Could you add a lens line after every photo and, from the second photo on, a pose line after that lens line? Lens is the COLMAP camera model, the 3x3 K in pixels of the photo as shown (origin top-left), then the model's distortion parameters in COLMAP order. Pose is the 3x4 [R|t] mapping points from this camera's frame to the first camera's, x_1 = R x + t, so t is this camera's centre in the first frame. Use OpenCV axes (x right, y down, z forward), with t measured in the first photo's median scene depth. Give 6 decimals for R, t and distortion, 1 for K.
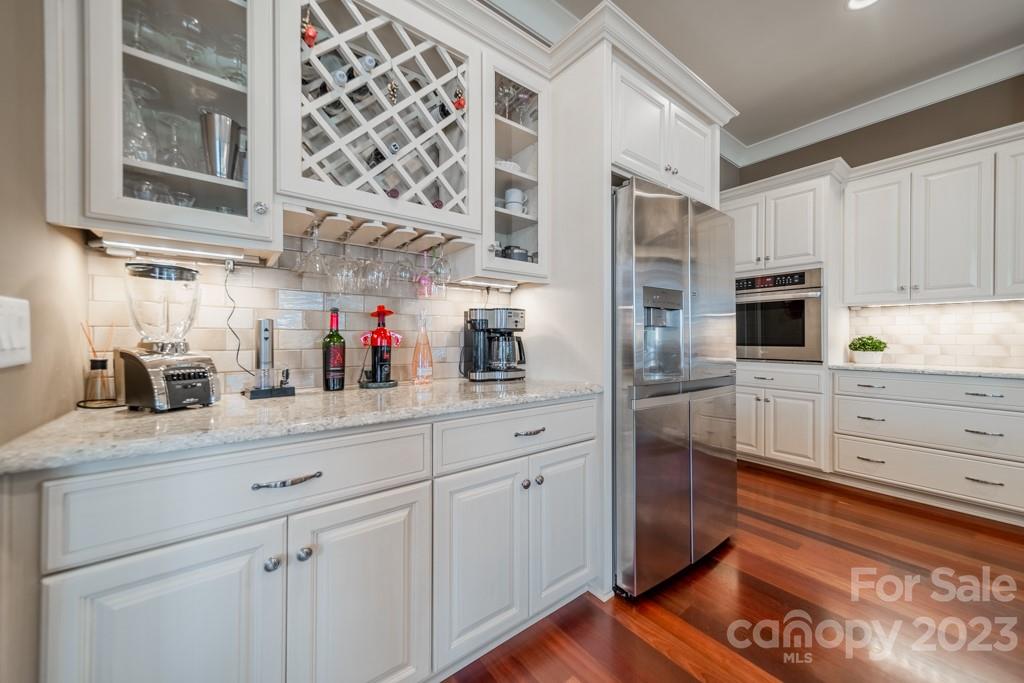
lens RADIAL K [[368.0, 0, 488.4], [0, 368.0, 340.0], [0, 0, 1]] dist [-0.000311, 0.000083]
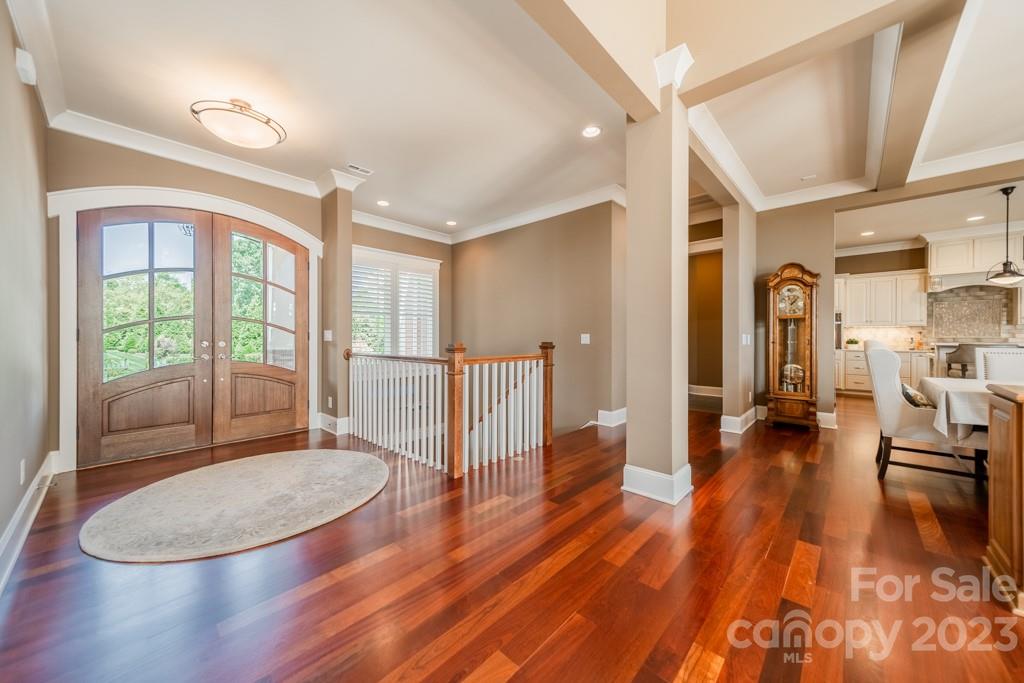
lens RADIAL K [[366.9, 0, 511.3], [0, 366.9, 334.7], [0, 0, 1]] dist [0.008407, 0.000167]
pose [[0.979758, 0.000492, 0.200185, -3.519479], [0.001089, 0.999969, -0.007789, -0.036426], [-0.200183, 0.007849, 0.979727, -2.033468]]
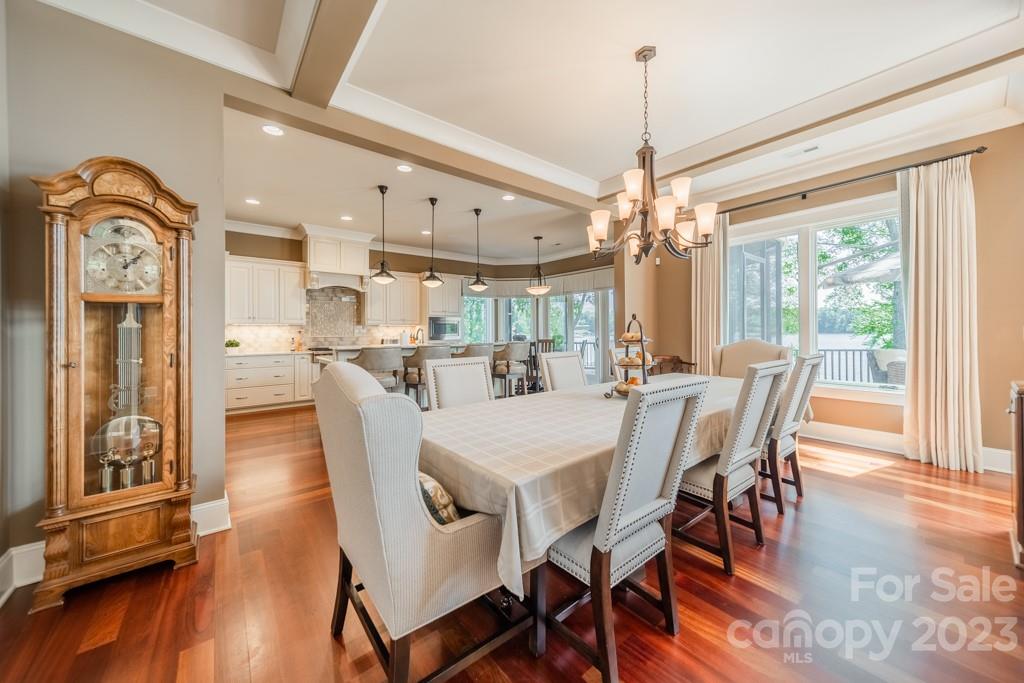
lens RADIAL K [[366.9, 0, 511.3], [0, 366.9, 334.7], [0, 0, 1]] dist [0.008407, 0.000167]
pose [[-0.053018, -0.009237, 0.998551, -1.950890], [0.004693, 0.999944, 0.009499, -0.089920], [-0.998583, 0.005190, -0.052972, -0.735516]]
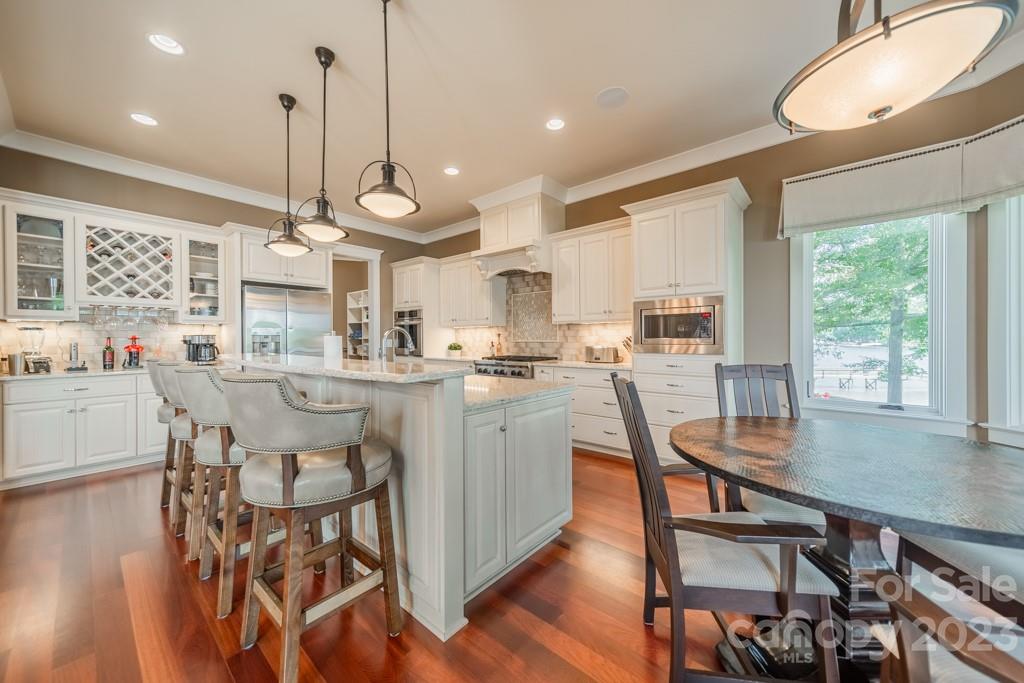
lens RADIAL K [[380.5, 0, 492.8], [0, 380.5, 340.4], [0, 0, 1]] dist [0.000382, 0.000061]
pose [[0.979519, -0.007712, 0.201206, 1.578352], [0.008080, 0.999967, -0.001008, -0.037208], [-0.201192, 0.002614, 0.979548, -2.023678]]
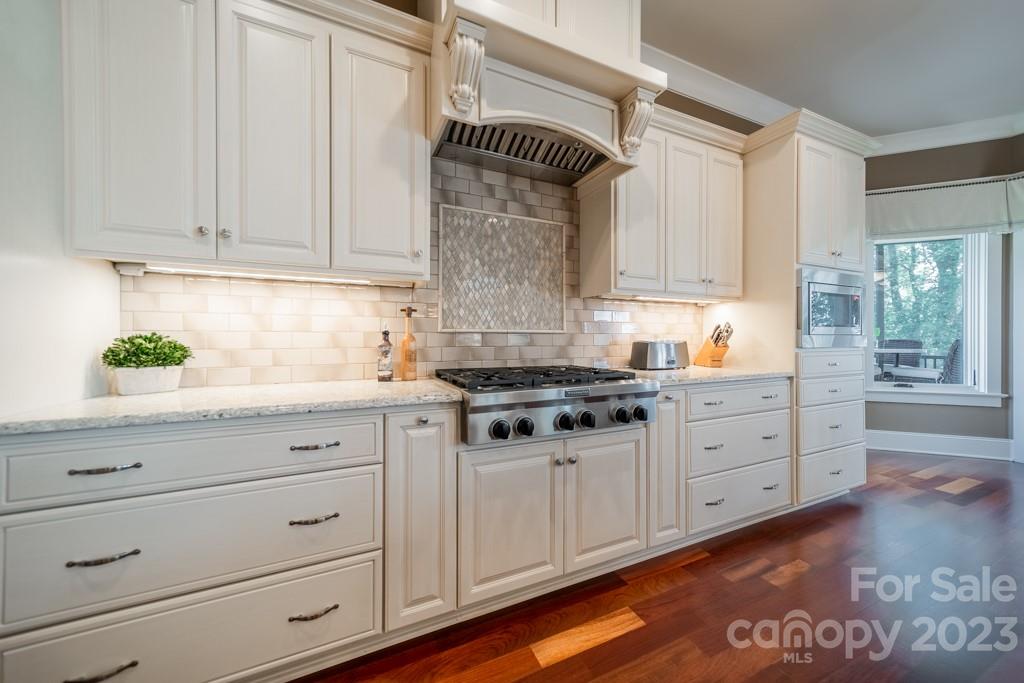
lens RADIAL K [[366.9, 0, 511.3], [0, 366.9, 334.7], [0, 0, 1]] dist [0.008407, 0.000167]
pose [[0.193725, 0.009189, 0.981013, 1.283201], [0.006441, 0.999923, -0.010638, -0.002762], [-0.981035, 0.008379, 0.193651, 0.903427]]
